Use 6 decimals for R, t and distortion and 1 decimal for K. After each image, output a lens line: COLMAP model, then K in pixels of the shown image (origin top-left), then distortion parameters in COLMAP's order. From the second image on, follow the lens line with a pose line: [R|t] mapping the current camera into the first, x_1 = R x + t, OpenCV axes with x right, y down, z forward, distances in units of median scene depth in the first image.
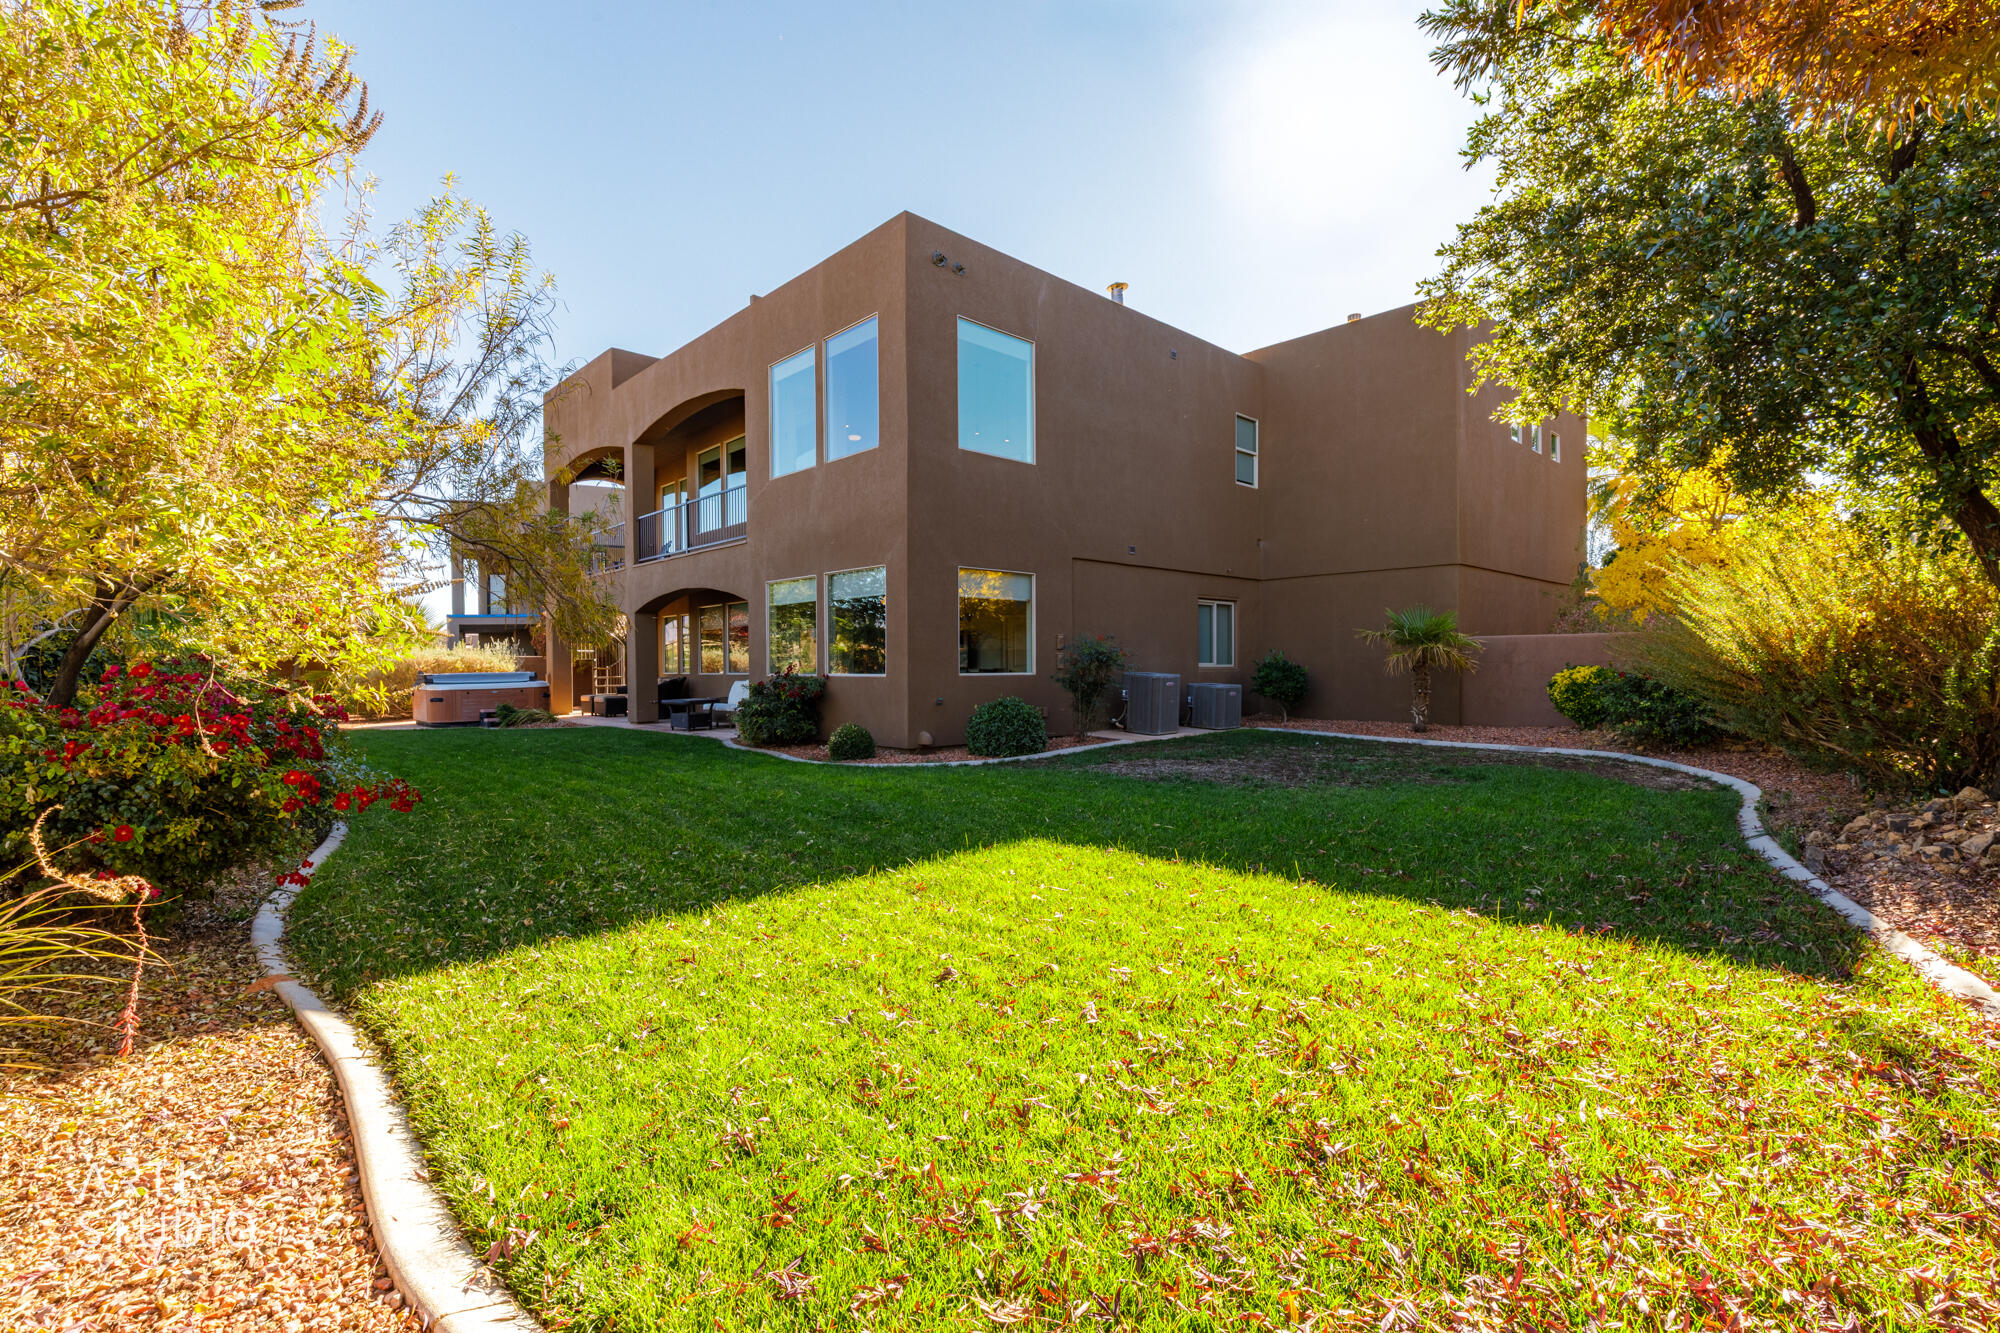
lens RADIAL K [[902.5, 0, 992.5], [0, 902.5, 669.1], [0, 0, 1]] dist [0.004985, -0.000380]
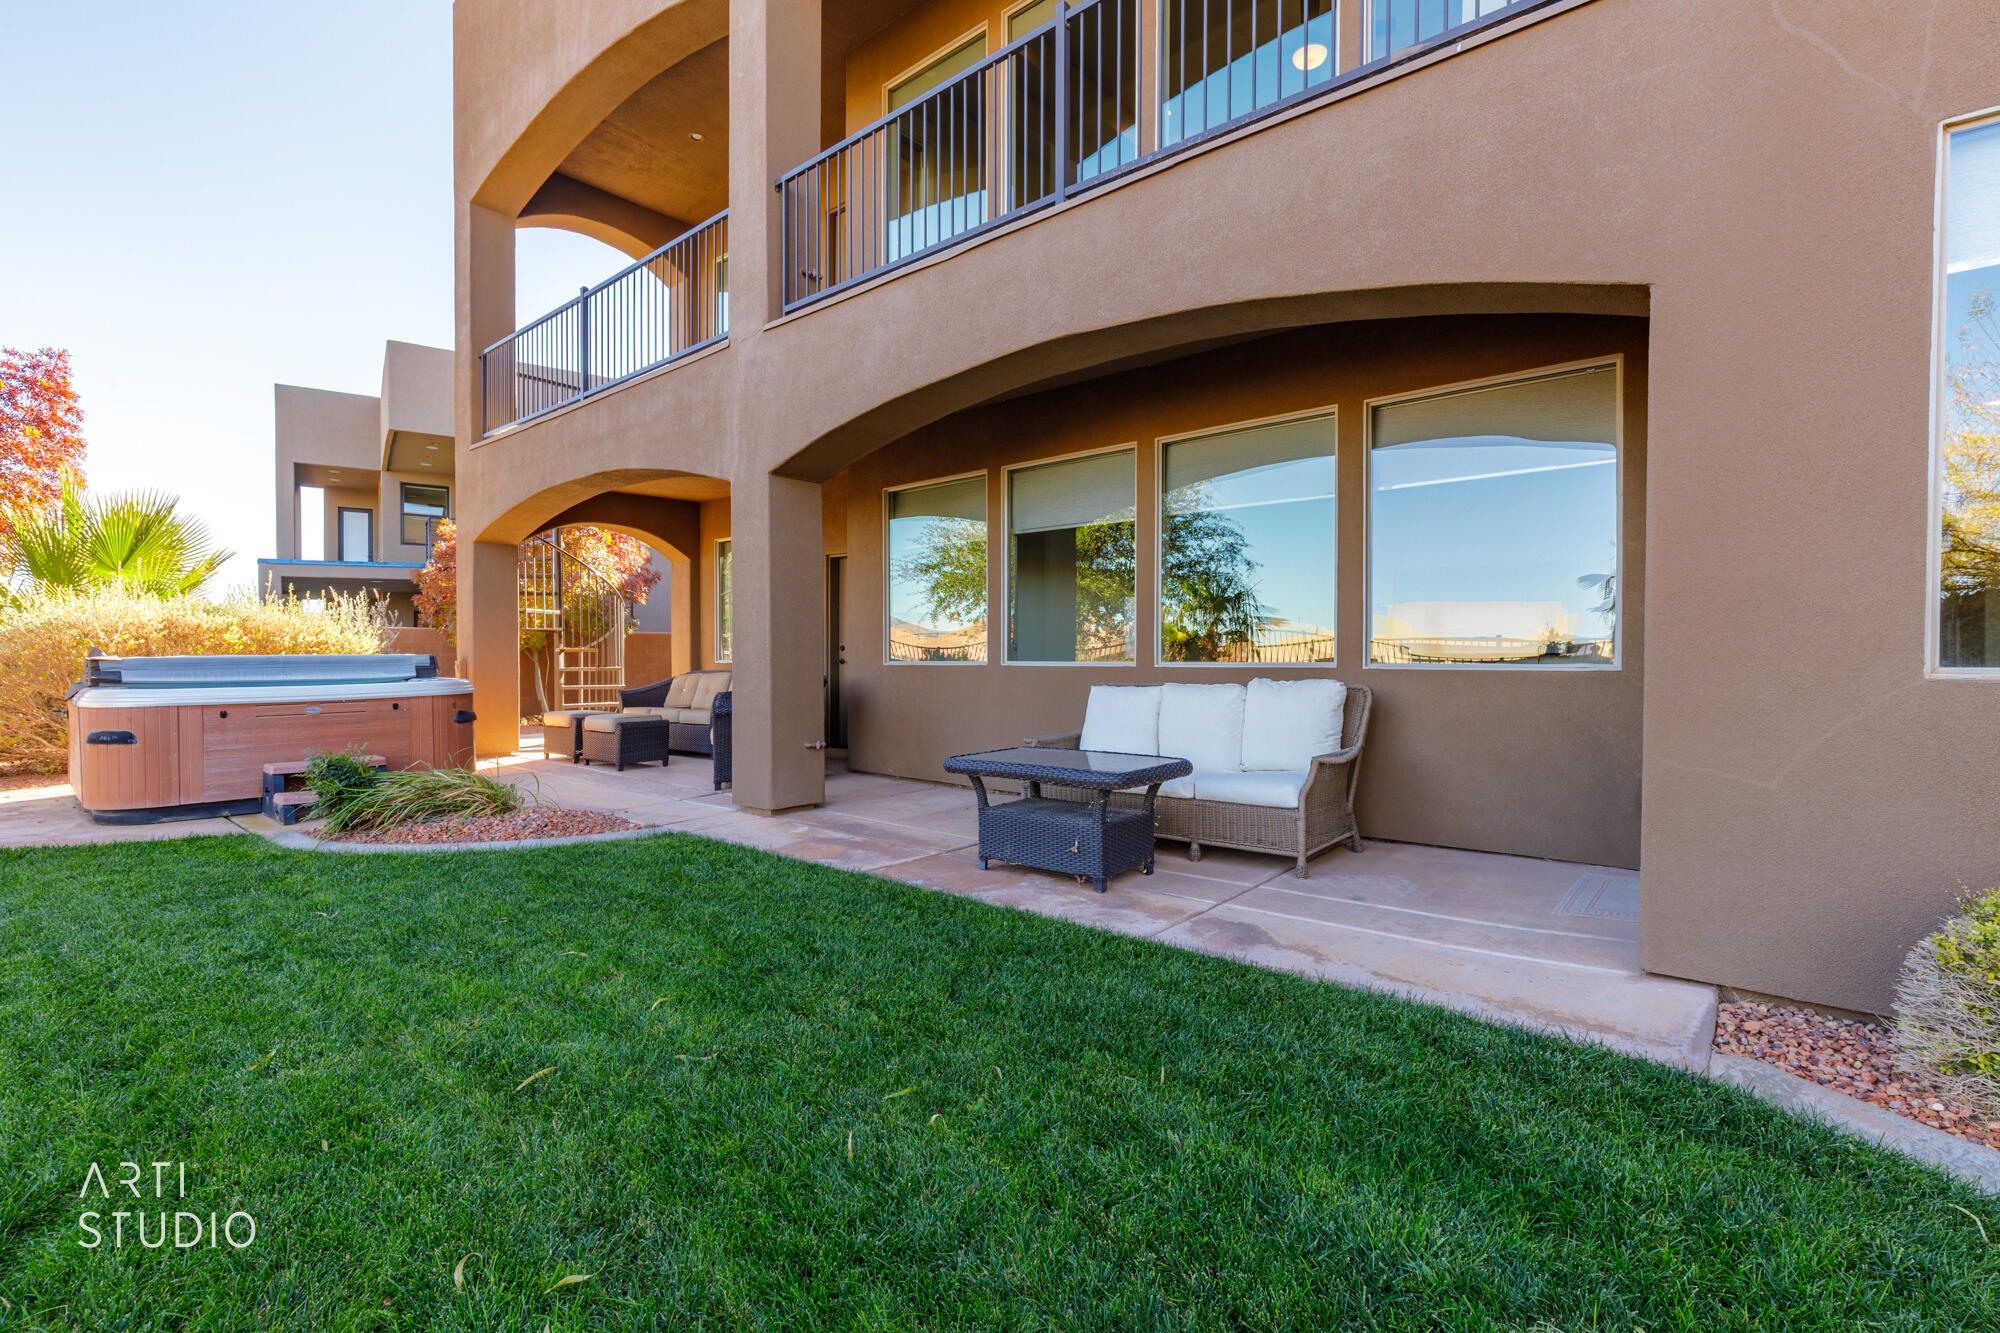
lens RADIAL K [[902.5, 0, 996.3], [0, 902.5, 667.4], [0, 0, 1]] dist [0.004985, -0.000380]
pose [[0.994171, 0.016605, 0.106525, -0.288883], [-0.017700, 0.999800, 0.009340, 0.000066], [-0.106348, -0.011171, 0.994266, 0.552270]]
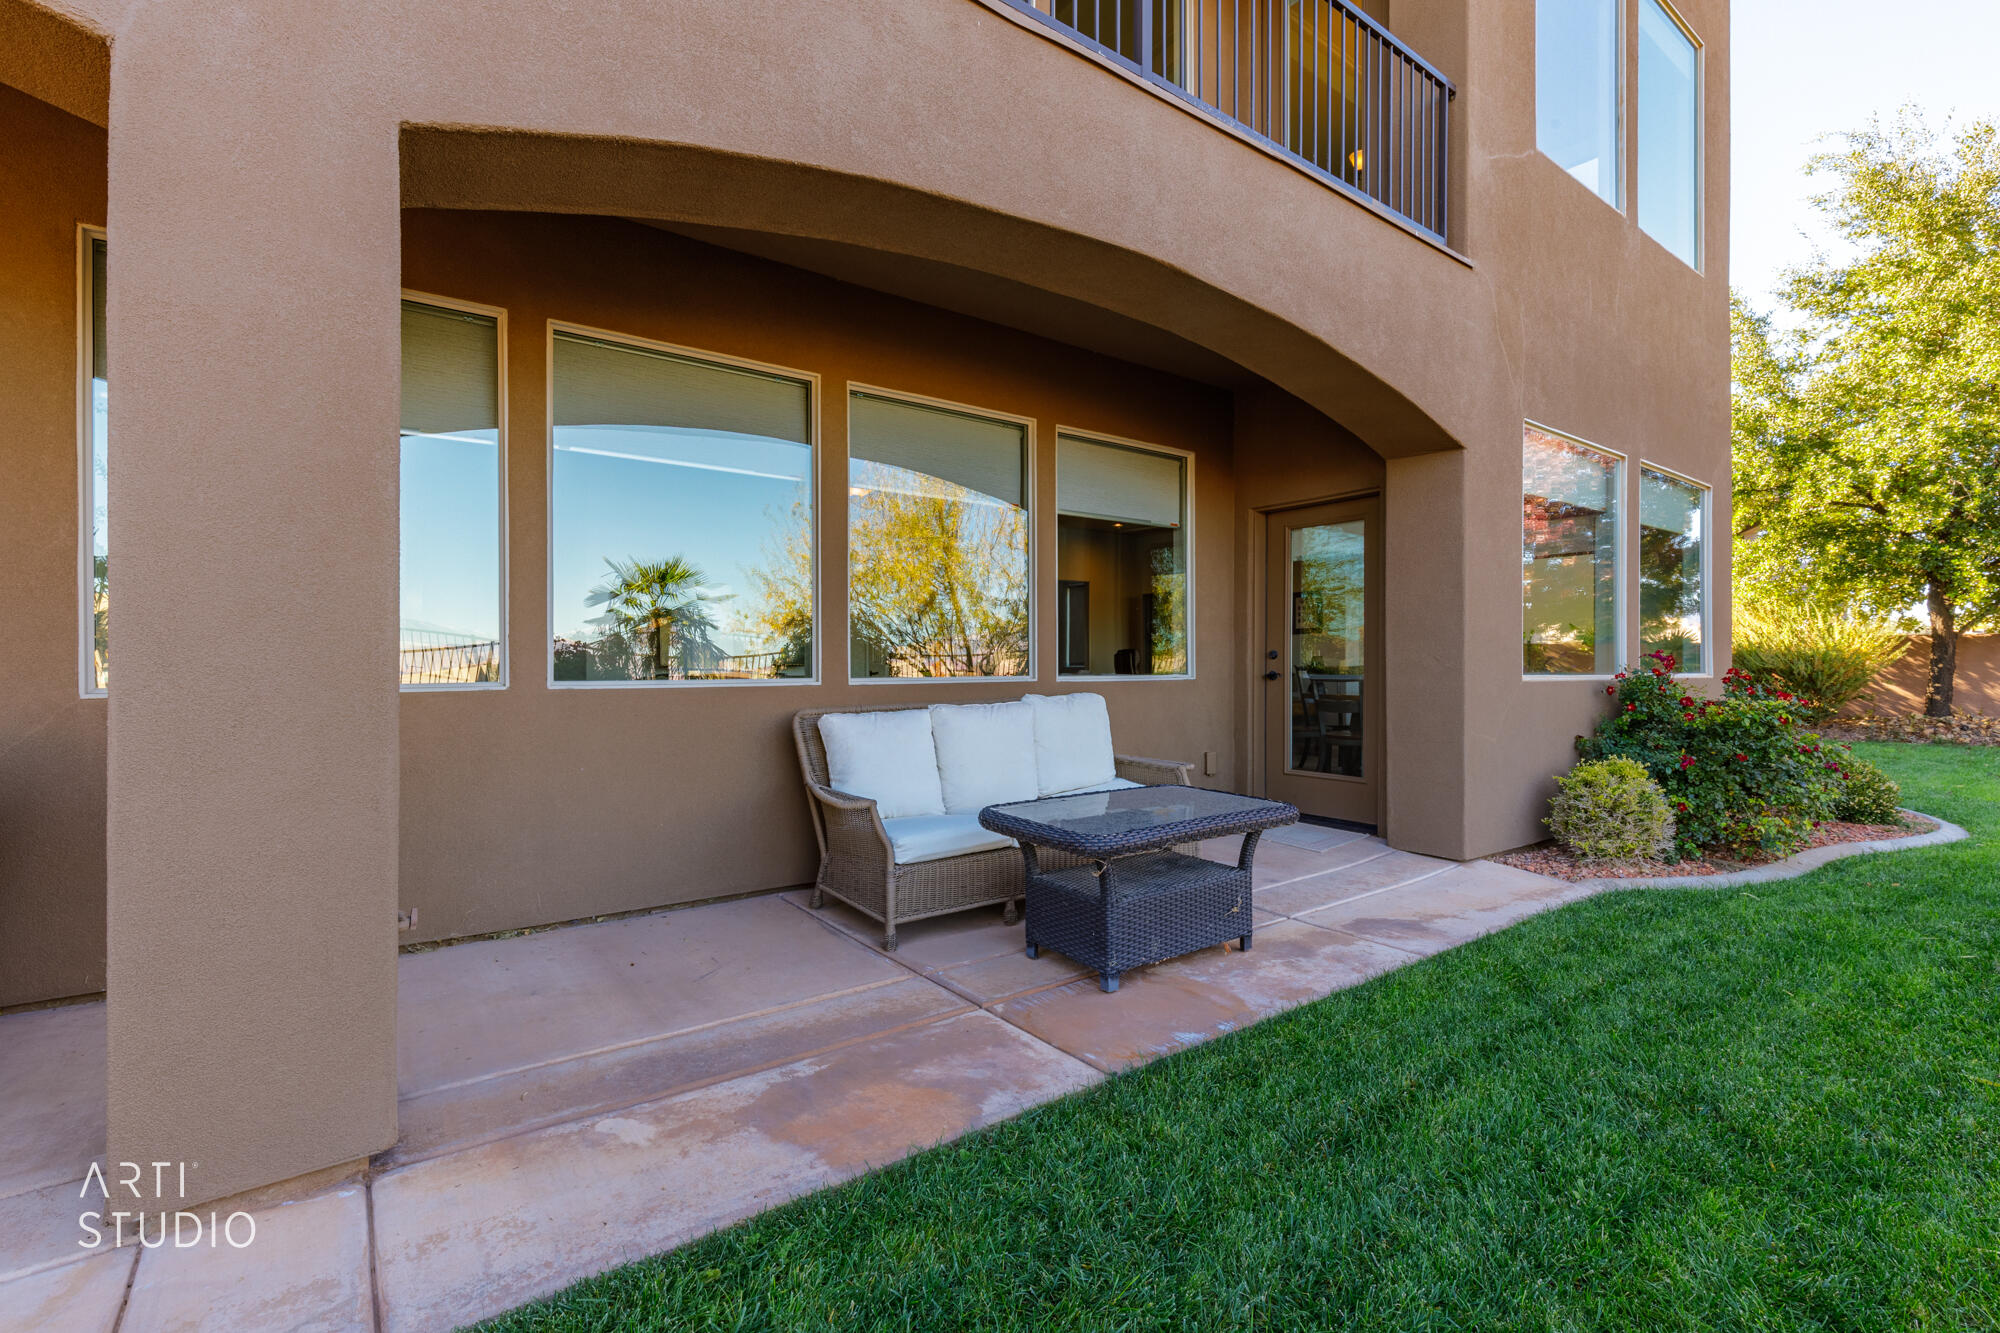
lens RADIAL K [[902.5, 0, 998.0], [0, 902.5, 665.9], [0, 0, 1]] dist [0.004985, -0.000380]
pose [[0.108998, 0.015338, 0.993924, -0.538403], [-0.001443, 0.999882, -0.015272, 0.000298], [-0.994041, 0.000231, 0.109007, 0.980241]]
